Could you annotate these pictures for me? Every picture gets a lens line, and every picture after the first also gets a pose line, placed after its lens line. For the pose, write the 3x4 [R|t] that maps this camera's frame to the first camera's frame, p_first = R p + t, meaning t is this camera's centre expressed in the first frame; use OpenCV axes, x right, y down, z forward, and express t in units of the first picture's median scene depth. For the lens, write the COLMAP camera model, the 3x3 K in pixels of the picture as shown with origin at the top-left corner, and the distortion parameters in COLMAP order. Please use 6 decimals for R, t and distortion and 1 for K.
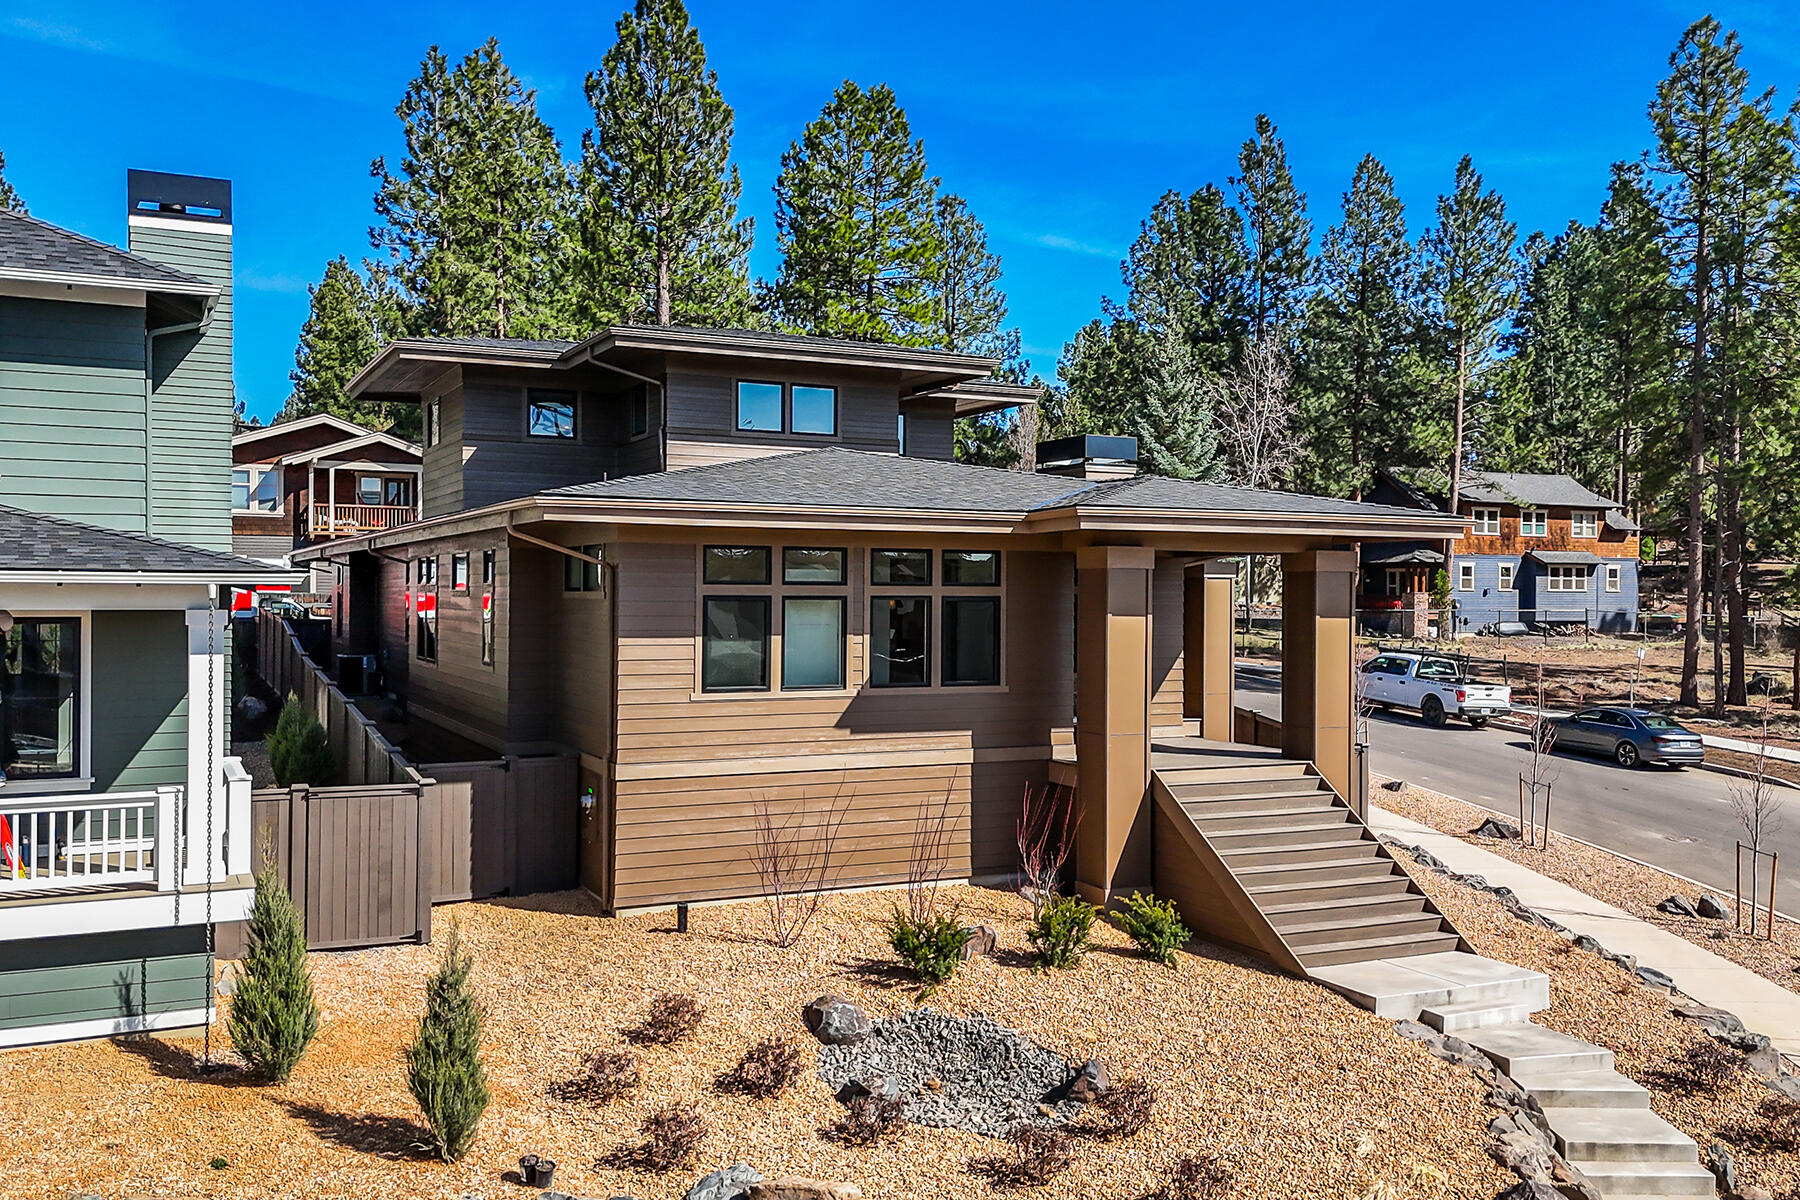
lens RADIAL K [[1590.5, 0, 900.0], [0, 1590.5, 600.0], [0, 0, 1]] dist [0.091451, -0.086361]
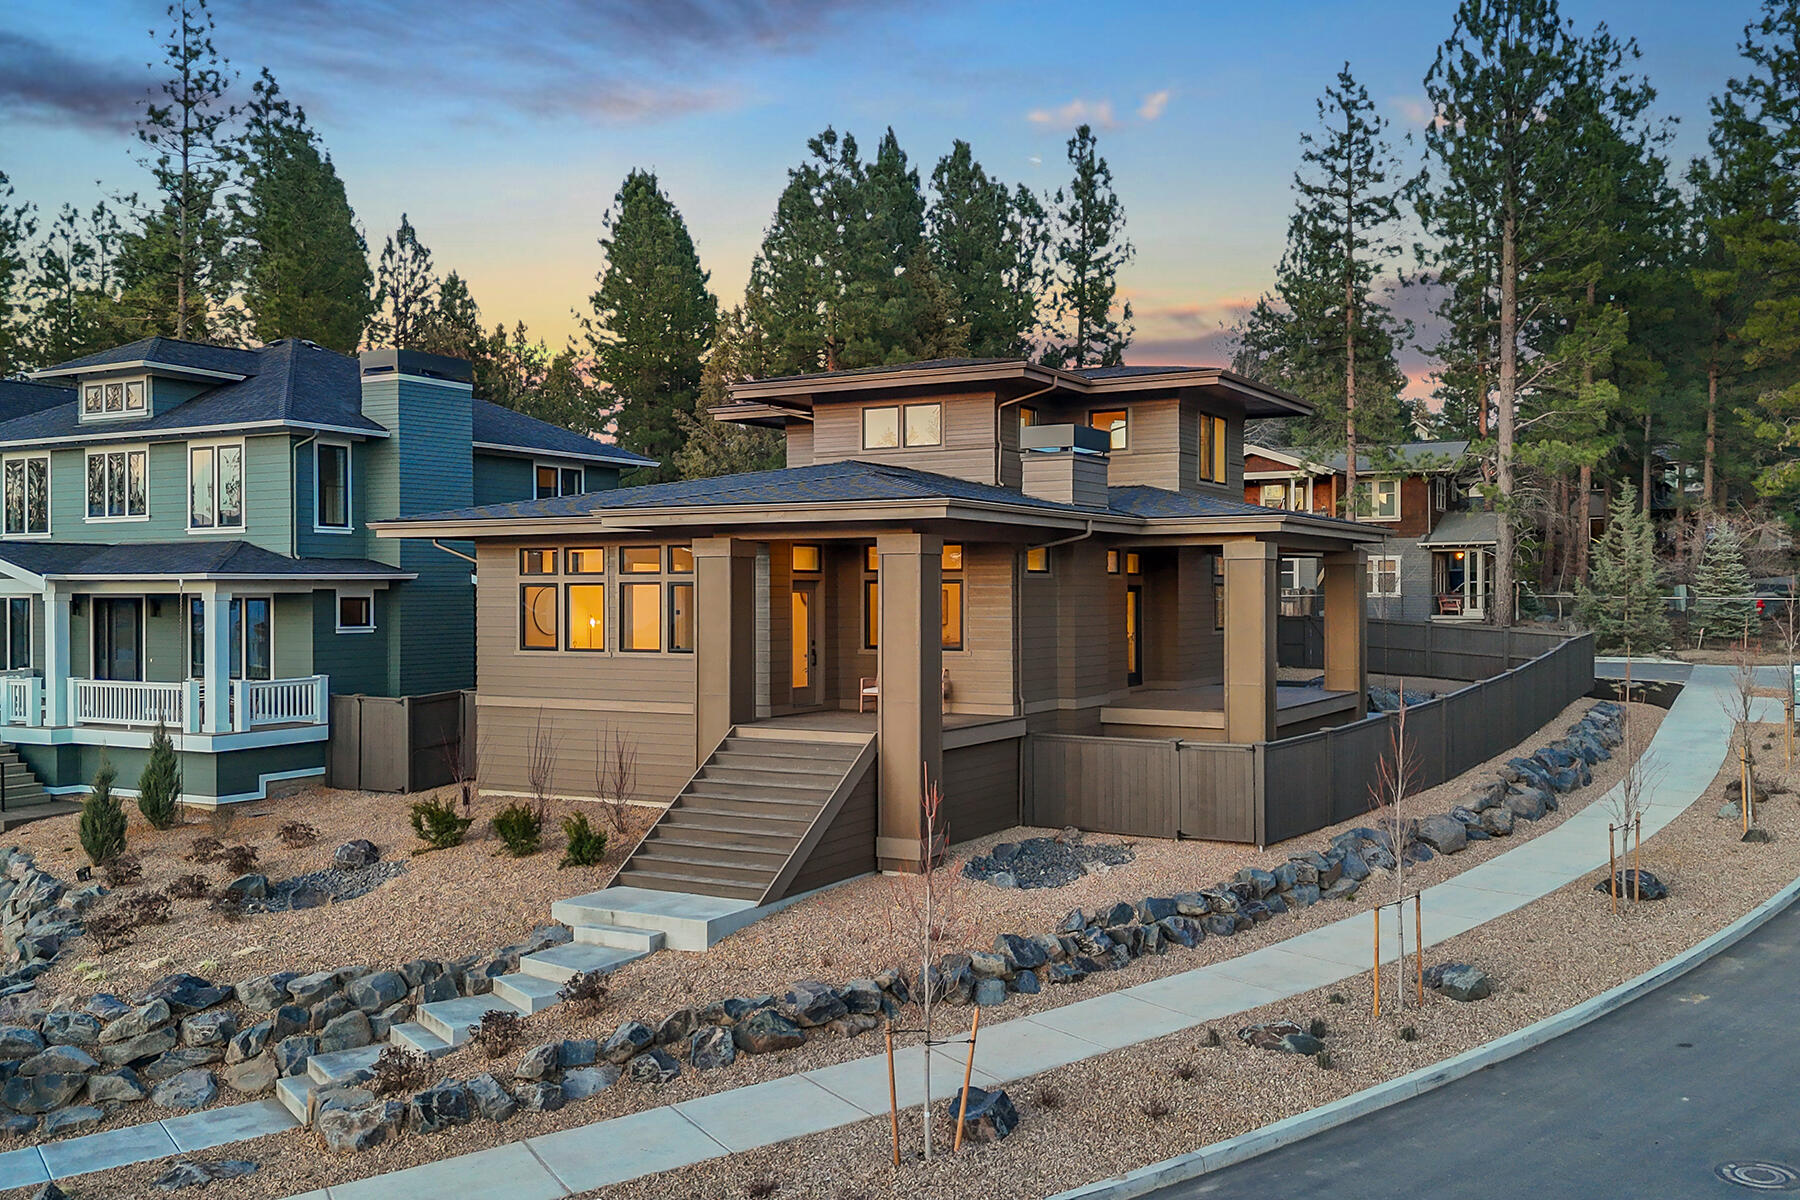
lens RADIAL K [[1585.5, 0, 900.0], [0, 1585.5, 600.0], [0, 0, 1]] dist [0.086329, -0.082099]
pose [[0.556134, -0.002749, -0.831088, 0.924668], [0.002561, 0.999995, -0.001594, 0.011241], [0.831088, -0.001242, 0.556139, 0.344264]]
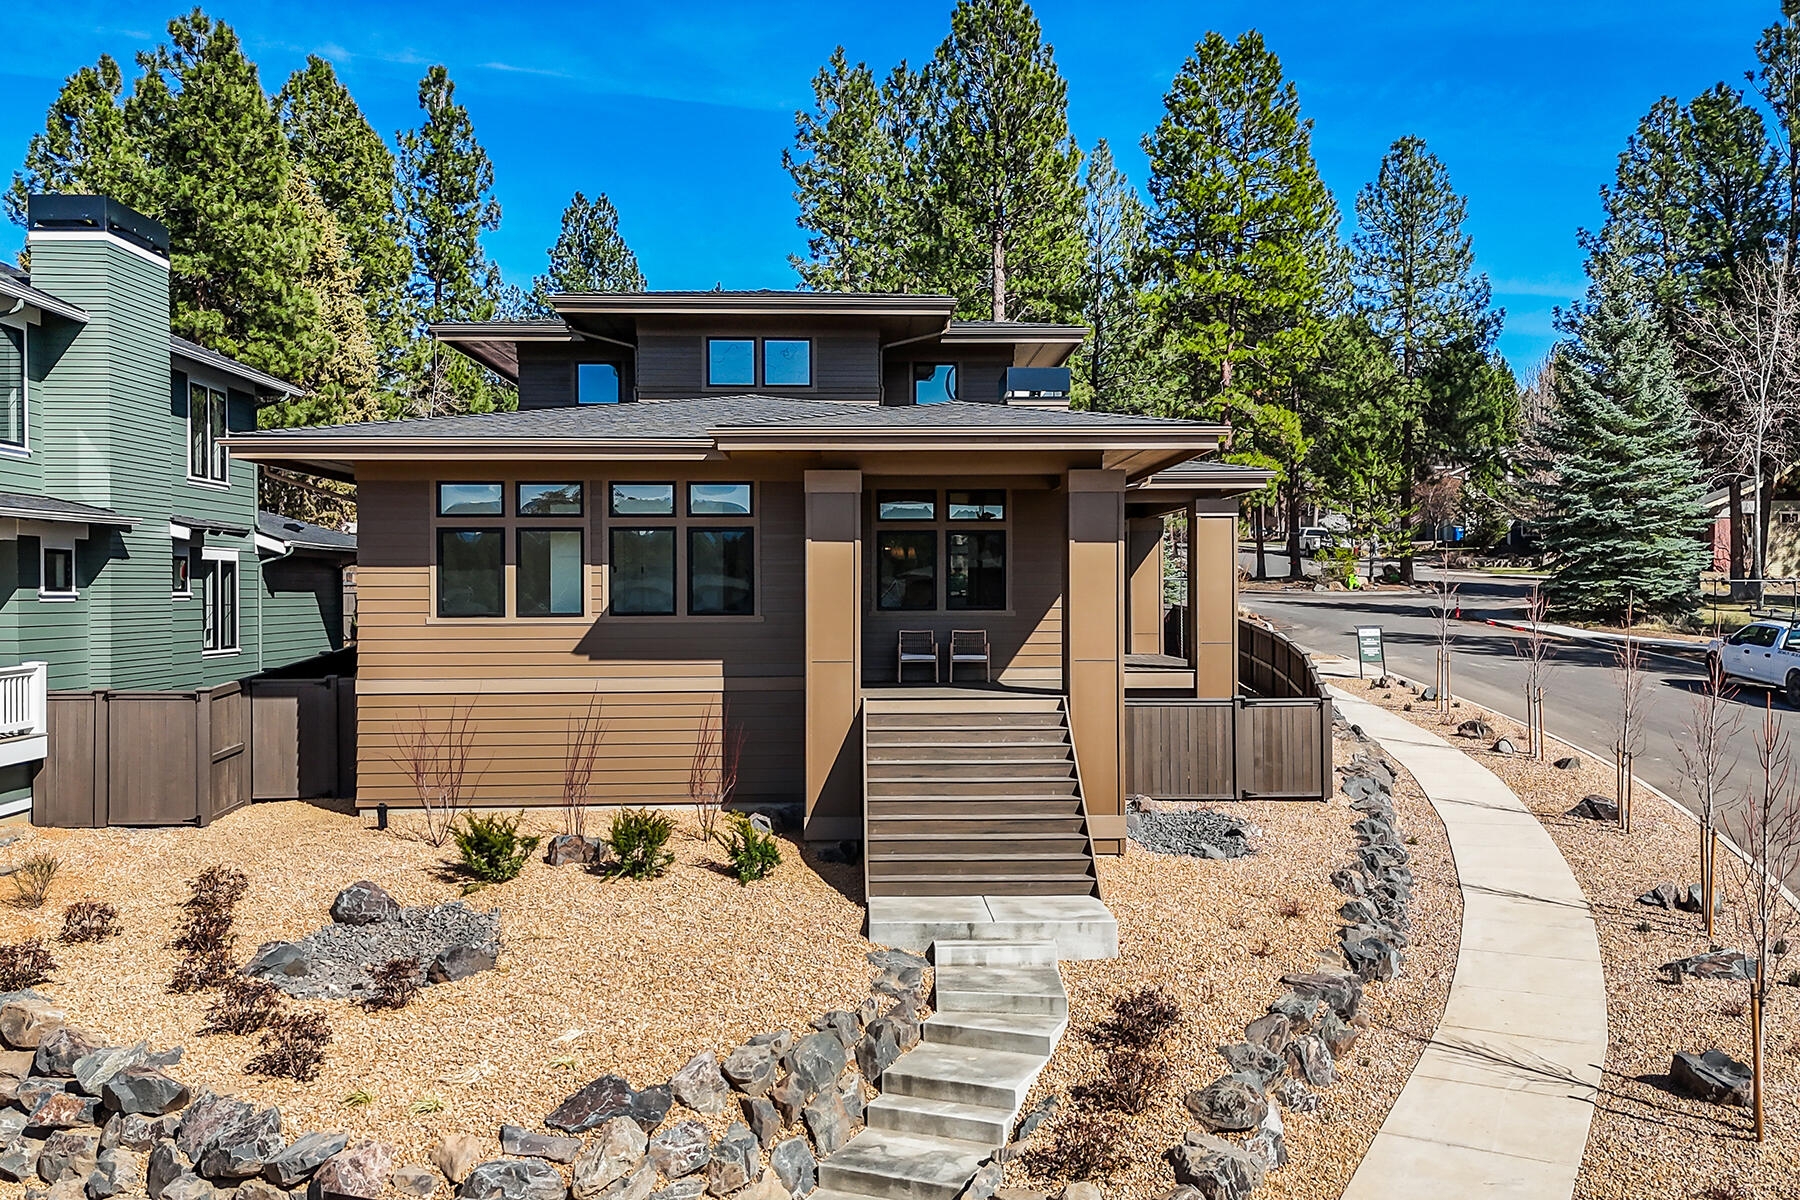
lens RADIAL K [[1590.5, 0, 900.0], [0, 1590.5, 600.0], [0, 0, 1]] dist [0.091451, -0.086361]
pose [[0.910022, -0.007835, -0.414485, 0.446689], [0.008407, 0.999965, -0.000443, 0.035810], [0.414474, -0.003081, 0.910056, 0.094387]]
